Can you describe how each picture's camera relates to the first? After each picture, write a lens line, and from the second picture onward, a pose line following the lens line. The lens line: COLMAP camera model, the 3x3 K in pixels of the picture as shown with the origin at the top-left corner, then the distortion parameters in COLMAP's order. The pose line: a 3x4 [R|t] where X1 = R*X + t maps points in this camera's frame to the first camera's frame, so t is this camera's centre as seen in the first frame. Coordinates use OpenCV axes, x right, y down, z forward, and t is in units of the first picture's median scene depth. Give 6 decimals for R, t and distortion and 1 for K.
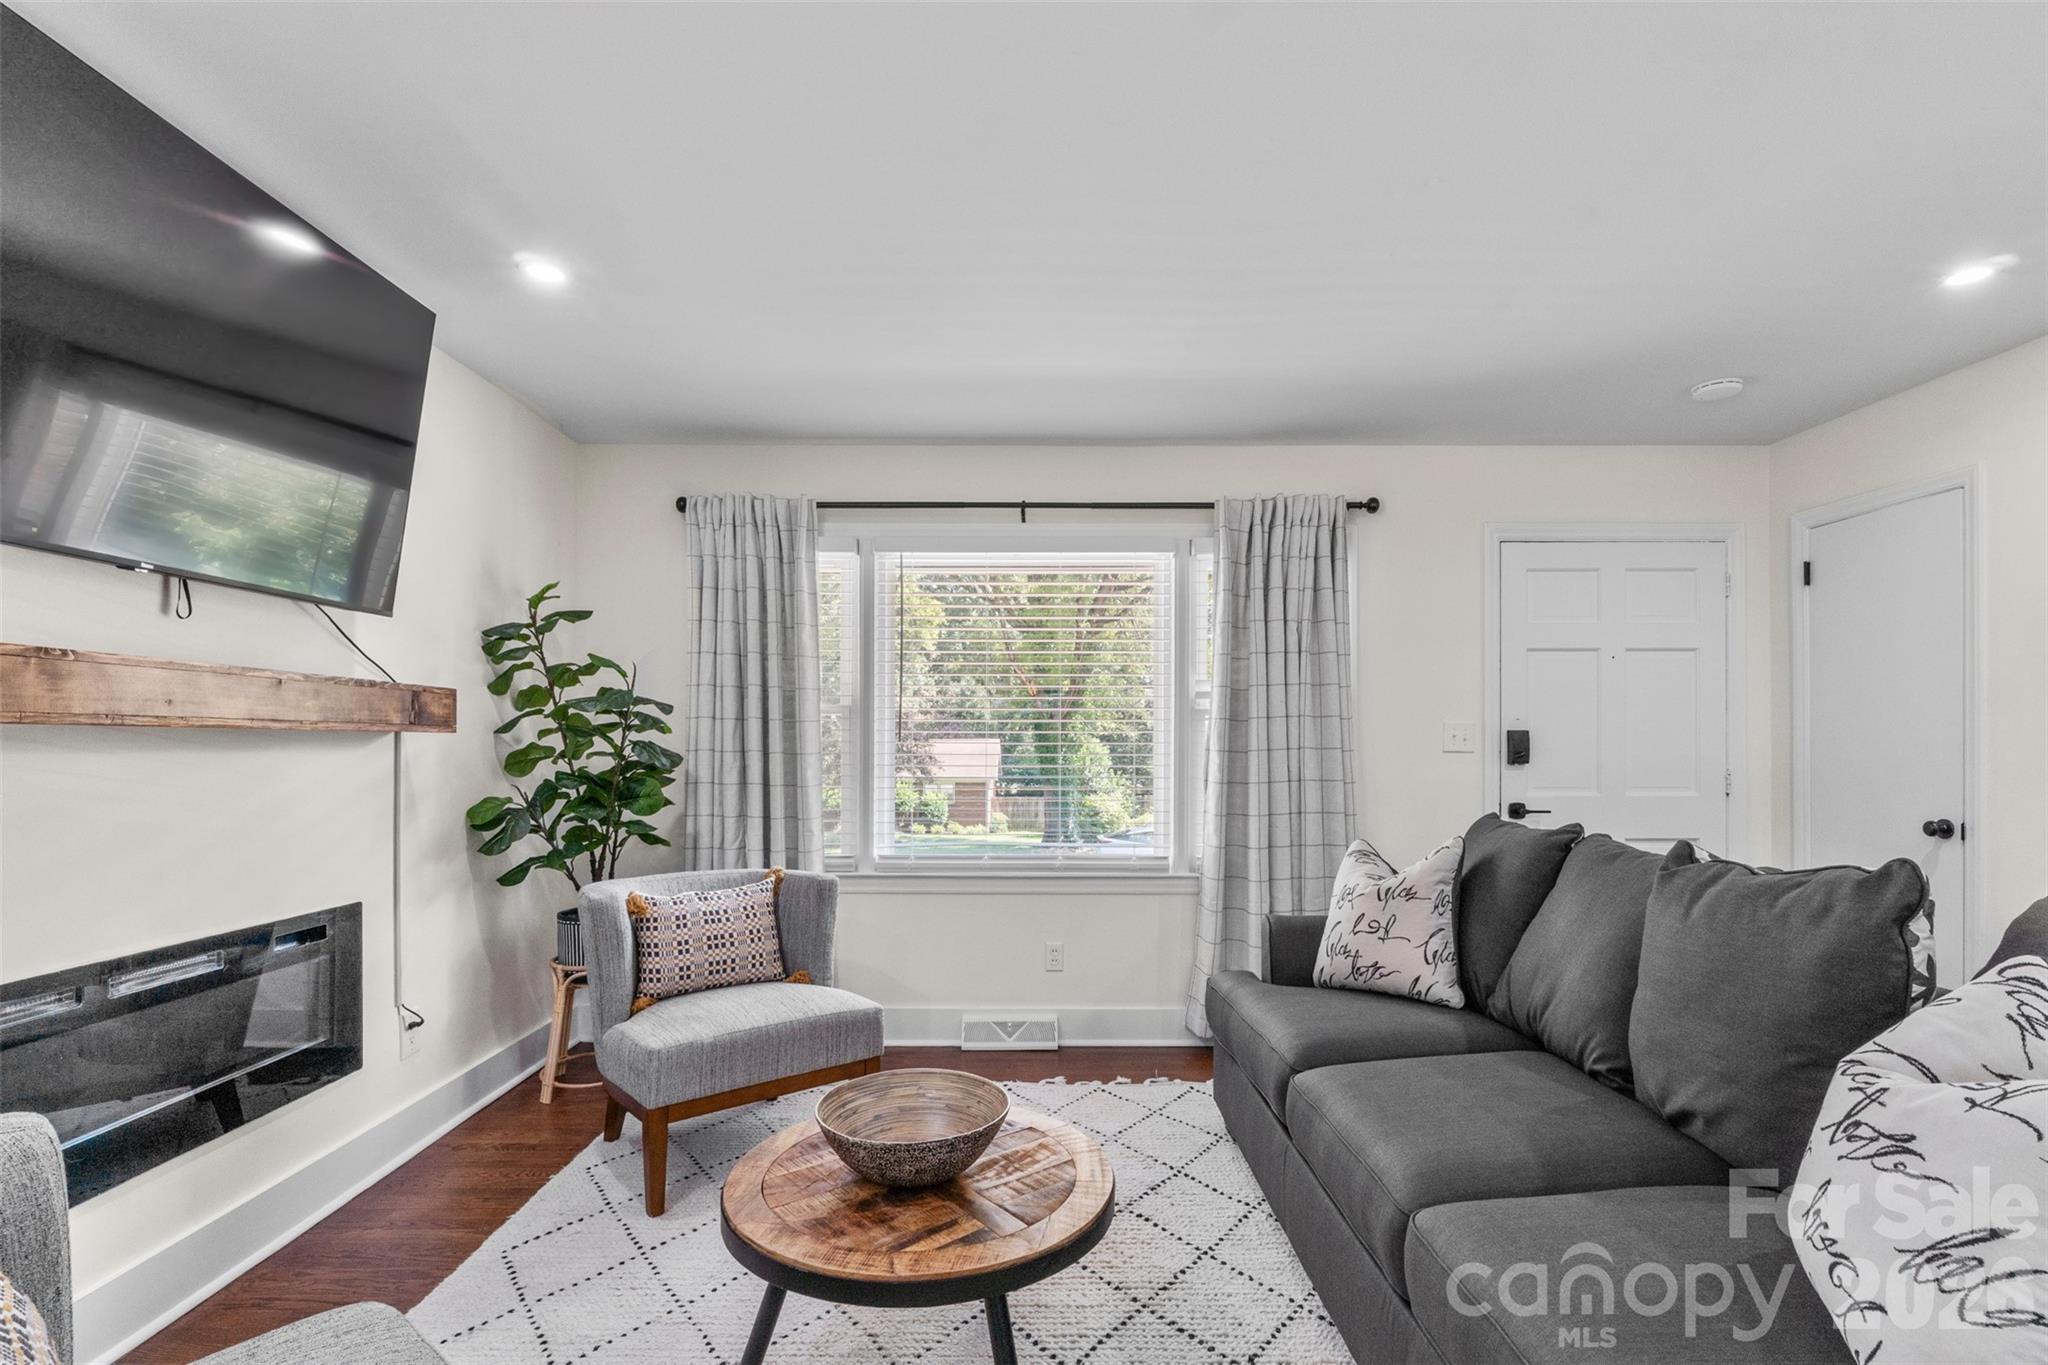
lens RADIAL K [[969.2, 0, 1010.5], [0, 969.2, 740.7], [0, 0, 1]] dist [-0.002007, -0.002763]
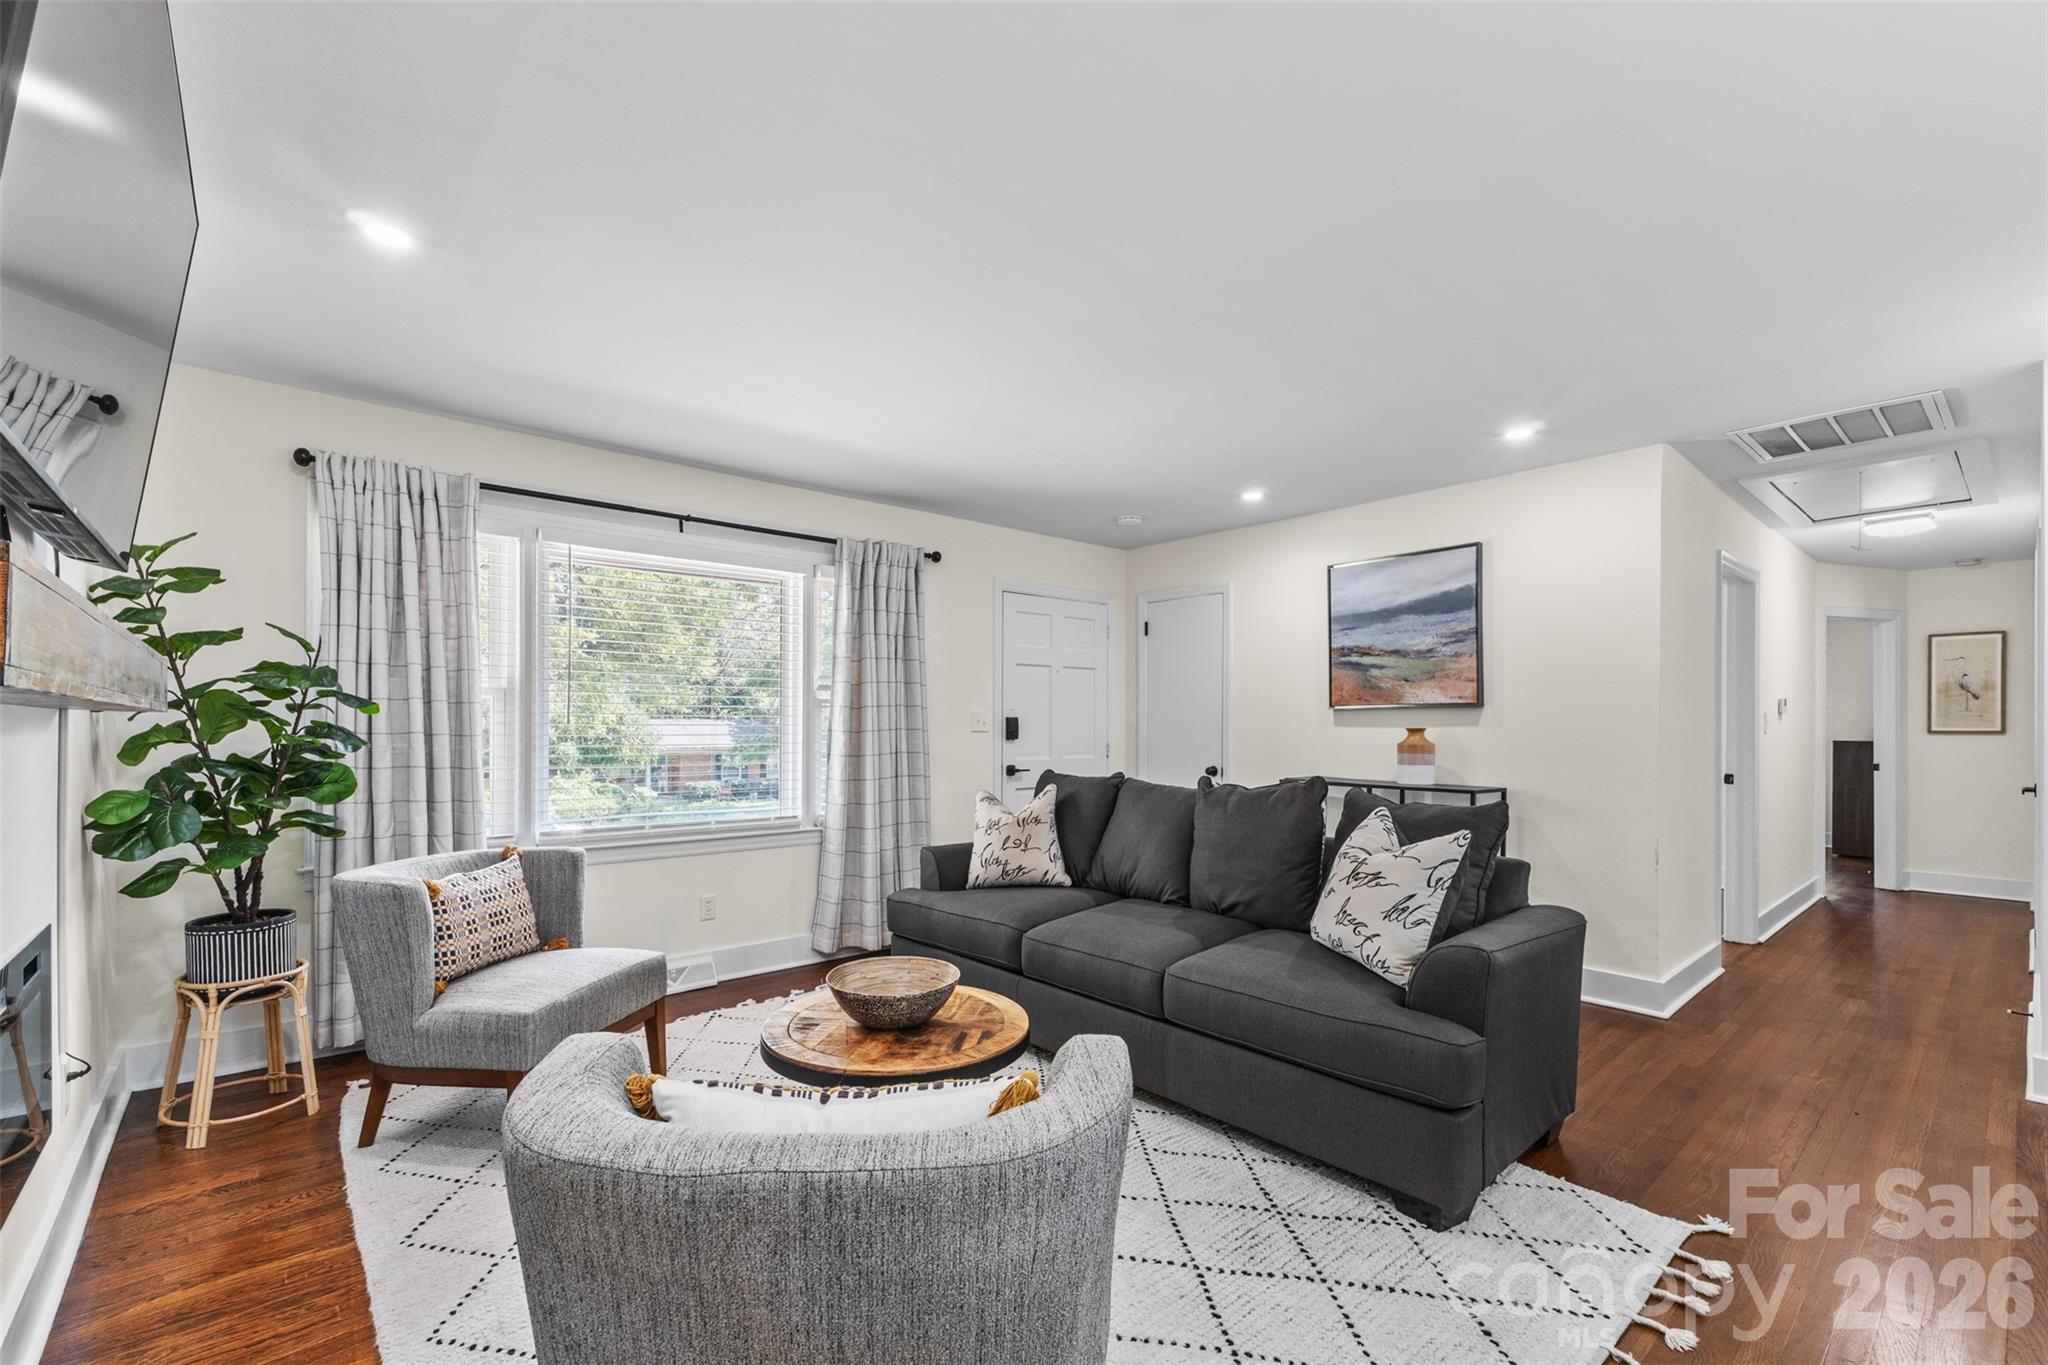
lens RADIAL K [[878.0, 0, 1032.6], [0, 878.0, 727.3], [0, 0, 1]] dist [0.005700, 0.000462]
pose [[0.751250, -0.000259, 0.660018, -0.423051], [-0.004479, 0.999975, 0.005491, -0.002686], [-0.660002, -0.007081, 0.751230, -0.063860]]
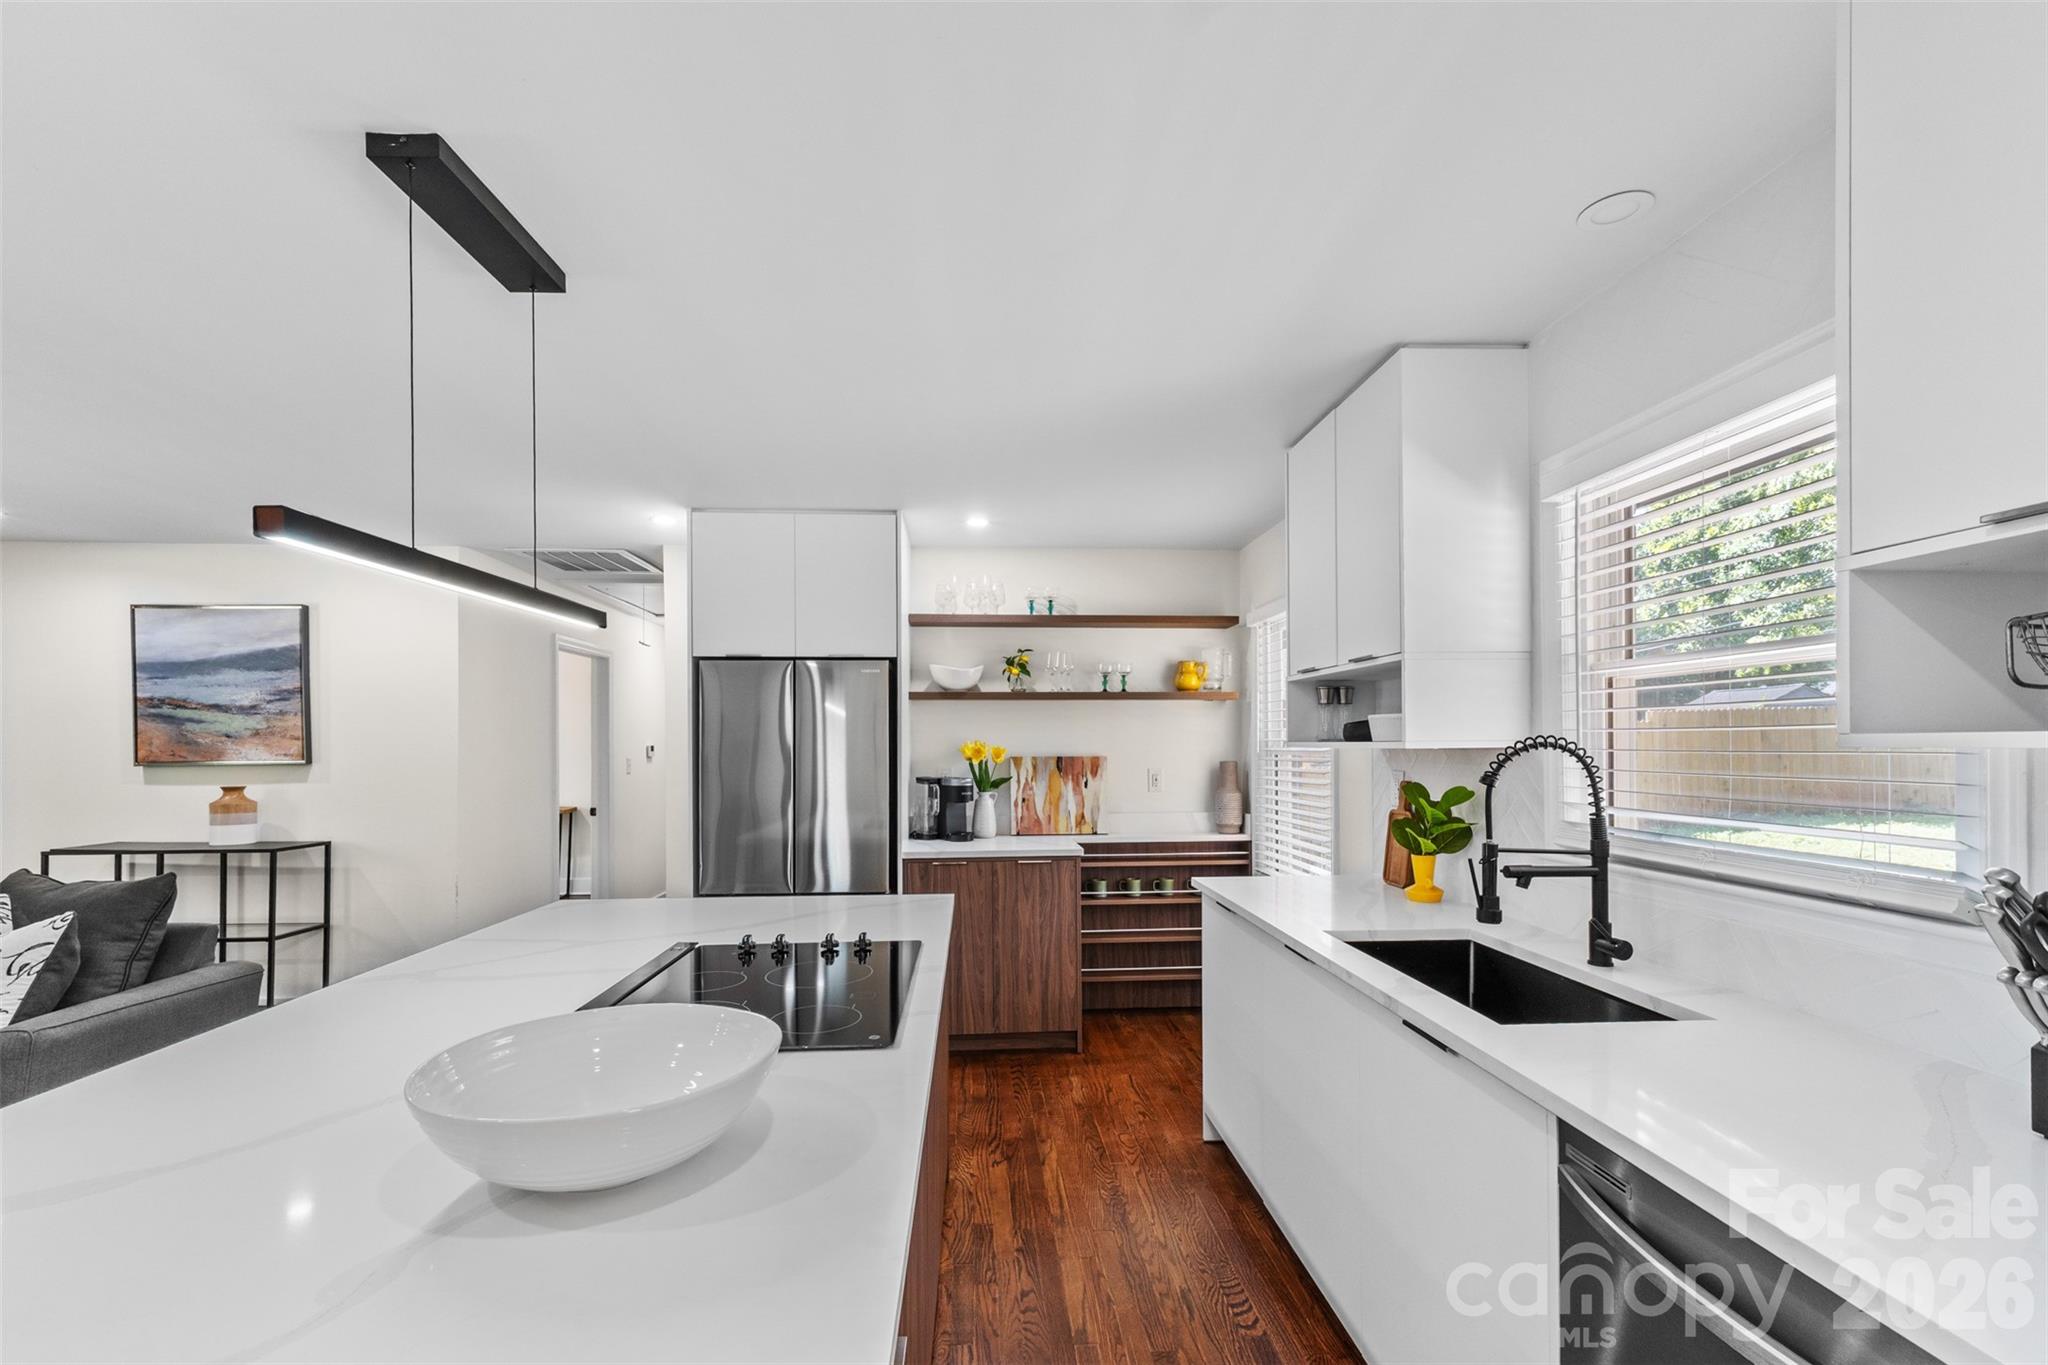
lens RADIAL K [[878.0, 0, 1033.2], [0, 878.0, 737.1], [0, 0, 1]] dist [0.005700, 0.000462]
pose [[-0.070019, 0.006239, 0.997526, -0.483001], [0.004439, 0.999972, -0.005943, -0.055115], [-0.997536, 0.004012, -0.070044, -0.515782]]
